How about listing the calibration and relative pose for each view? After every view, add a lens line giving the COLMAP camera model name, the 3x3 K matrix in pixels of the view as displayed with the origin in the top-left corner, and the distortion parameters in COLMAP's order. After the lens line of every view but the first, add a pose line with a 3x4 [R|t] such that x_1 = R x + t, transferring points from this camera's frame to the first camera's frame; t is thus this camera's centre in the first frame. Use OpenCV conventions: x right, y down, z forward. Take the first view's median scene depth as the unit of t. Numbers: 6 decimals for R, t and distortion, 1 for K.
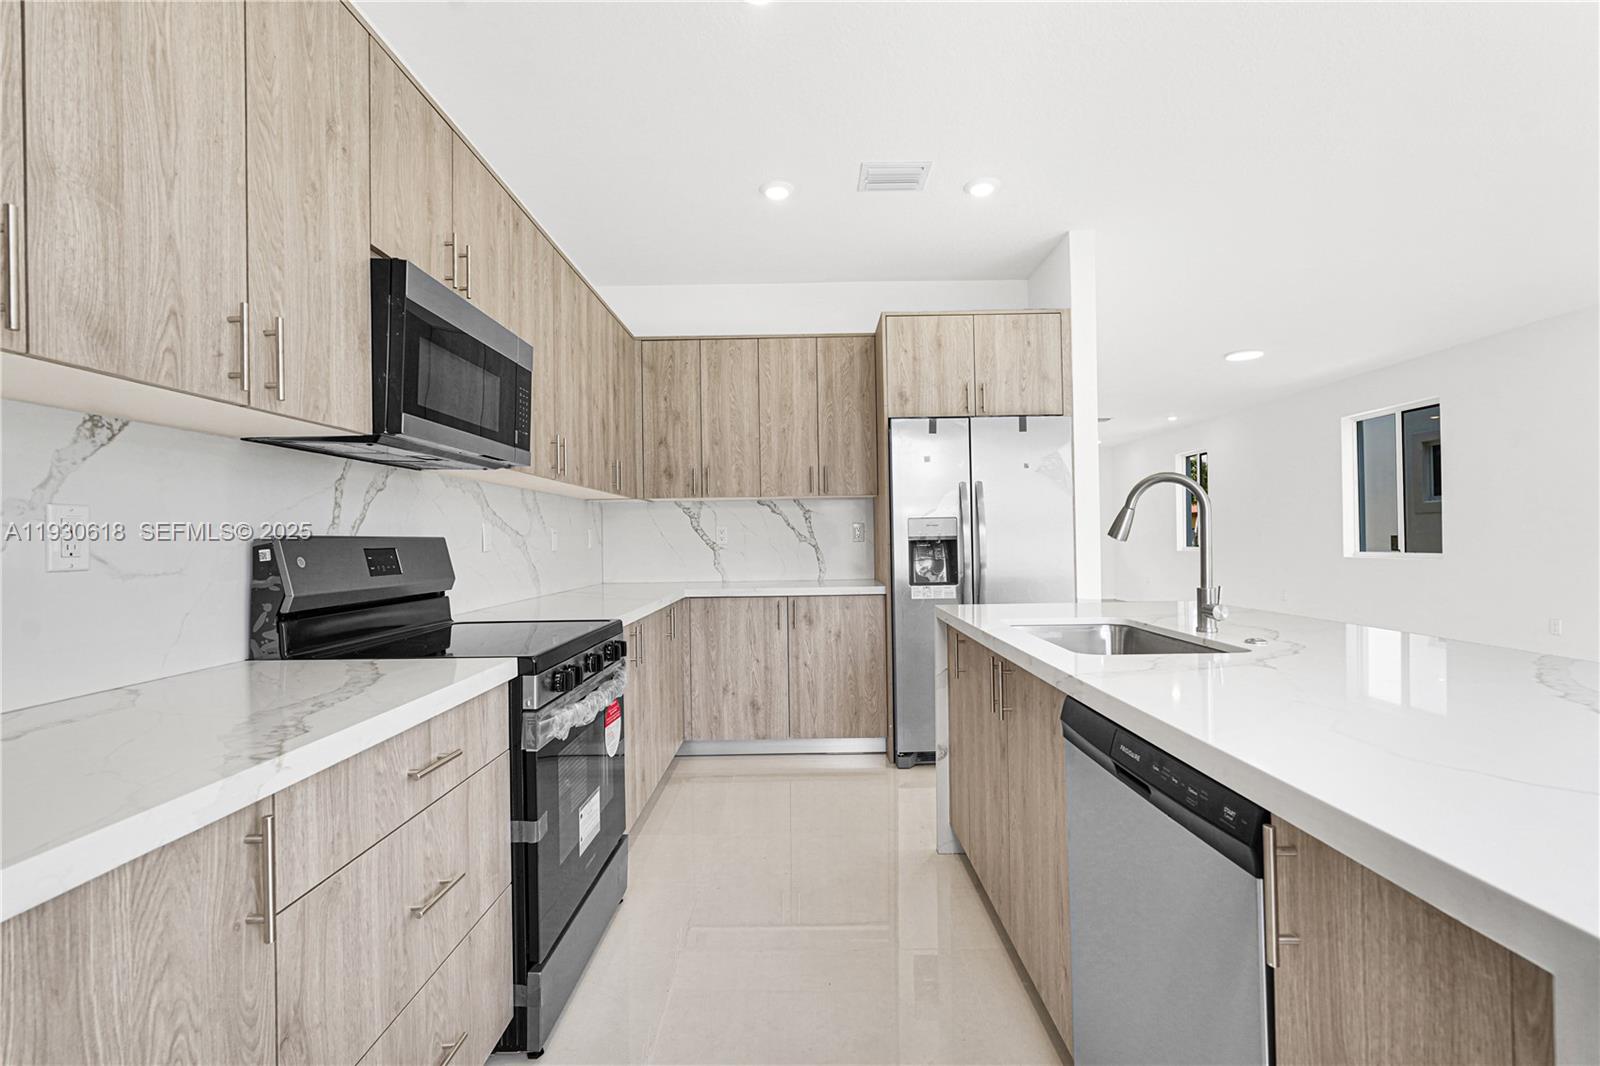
lens RADIAL K [[720.7, 0, 799.6], [0, 720.7, 520.1], [0, 0, 1]] dist [-0.009672, 0.000340]
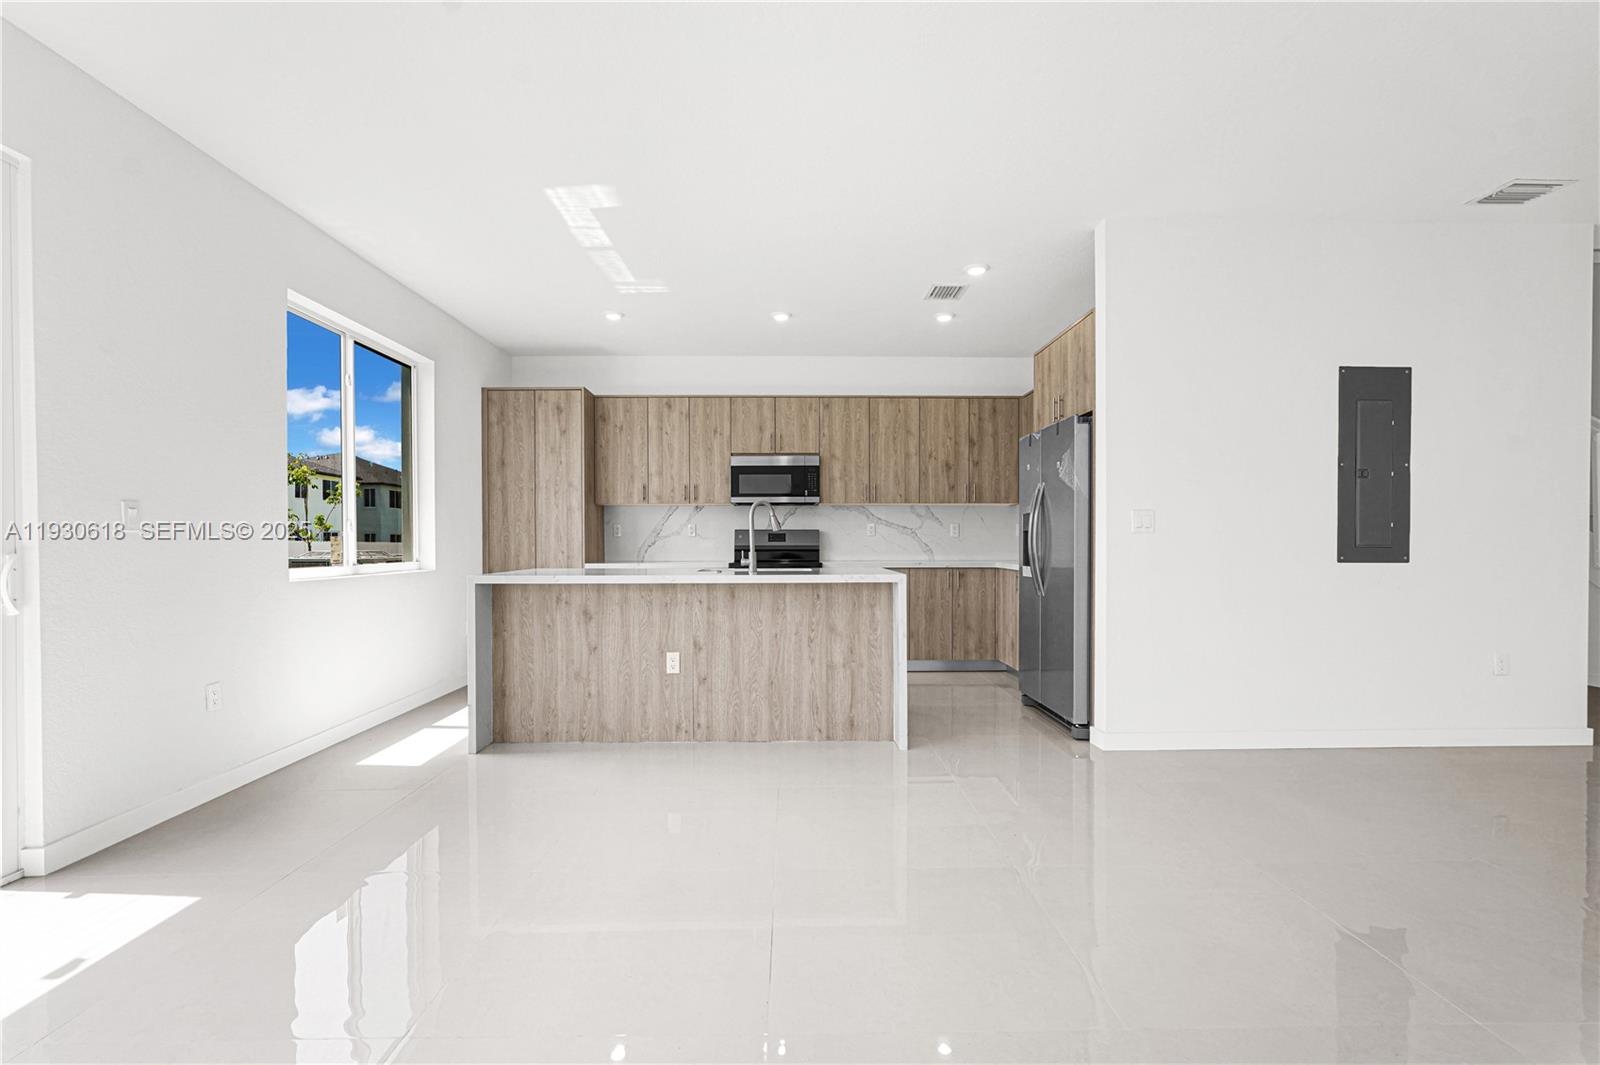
lens RADIAL K [[716.8, 0, 800.8], [0, 716.8, 549.1], [0, 0, 1]] dist [-0.023324, 0.011726]
pose [[0.024314, 0.025670, -0.999375, 1.398733], [0.027400, 0.999278, 0.026335, 0.015346], [0.999329, -0.028023, 0.023593, 0.548135]]
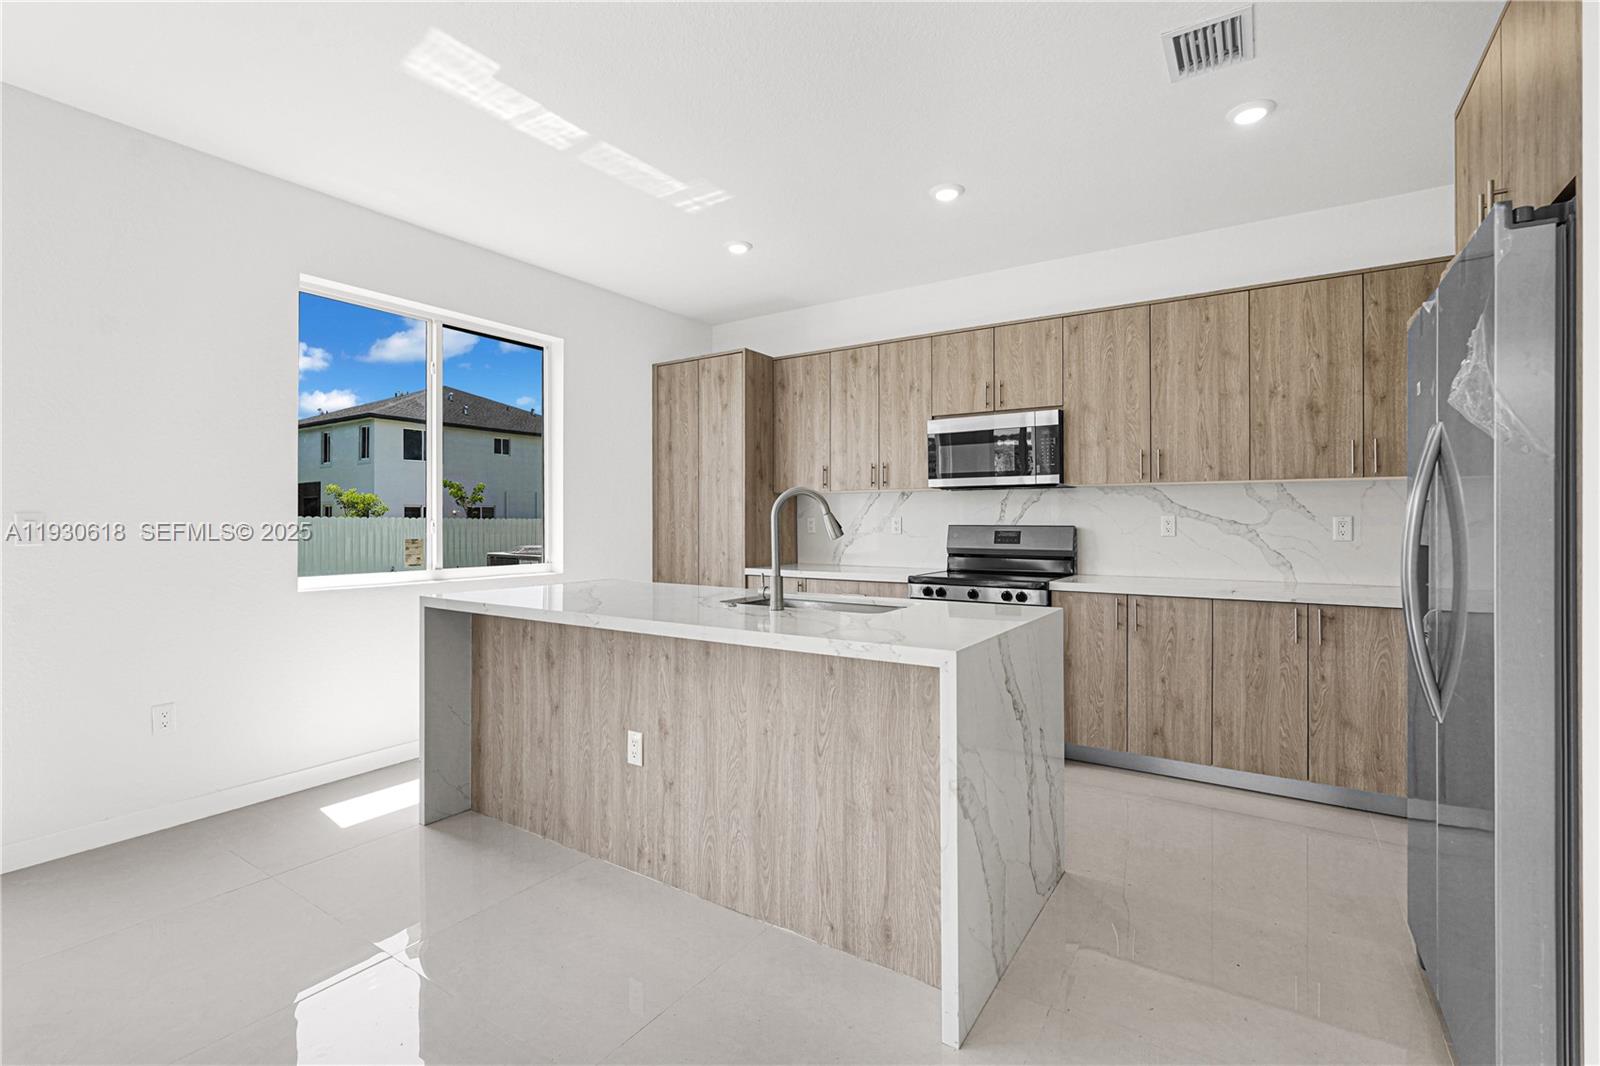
lens RADIAL K [[720.7, 0, 799.6], [0, 720.7, 520.1], [0, 0, 1]] dist [-0.009672, 0.000340]
pose [[-0.544844, 0.013122, -0.838435, 0.829994], [0.028958, 0.999576, -0.003173, -0.002058], [0.838037, -0.026008, -0.544993, 0.881268]]
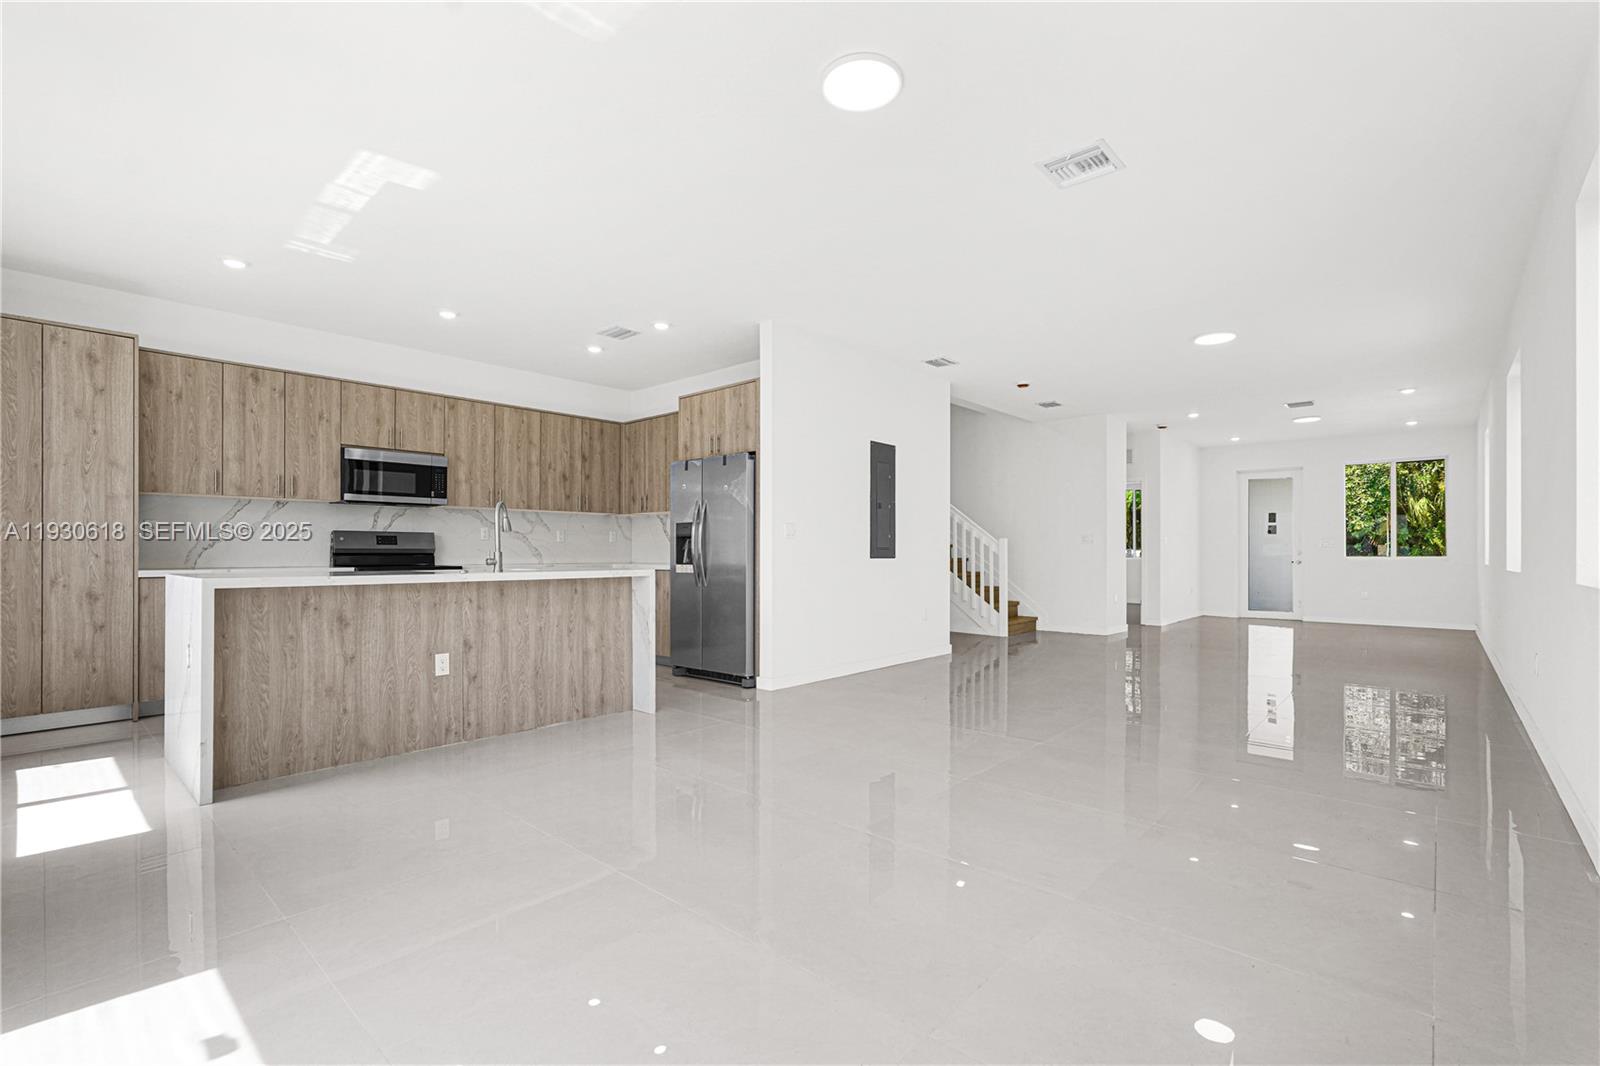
lens RADIAL K [[716.8, 0, 800.8], [0, 716.8, 549.6], [0, 0, 1]] dist [-0.023324, 0.011726]
pose [[0.748665, 0.012546, -0.662829, 1.405721], [0.005707, 0.999662, 0.025368, 0.017541], [0.662923, -0.022775, 0.748341, -0.035072]]
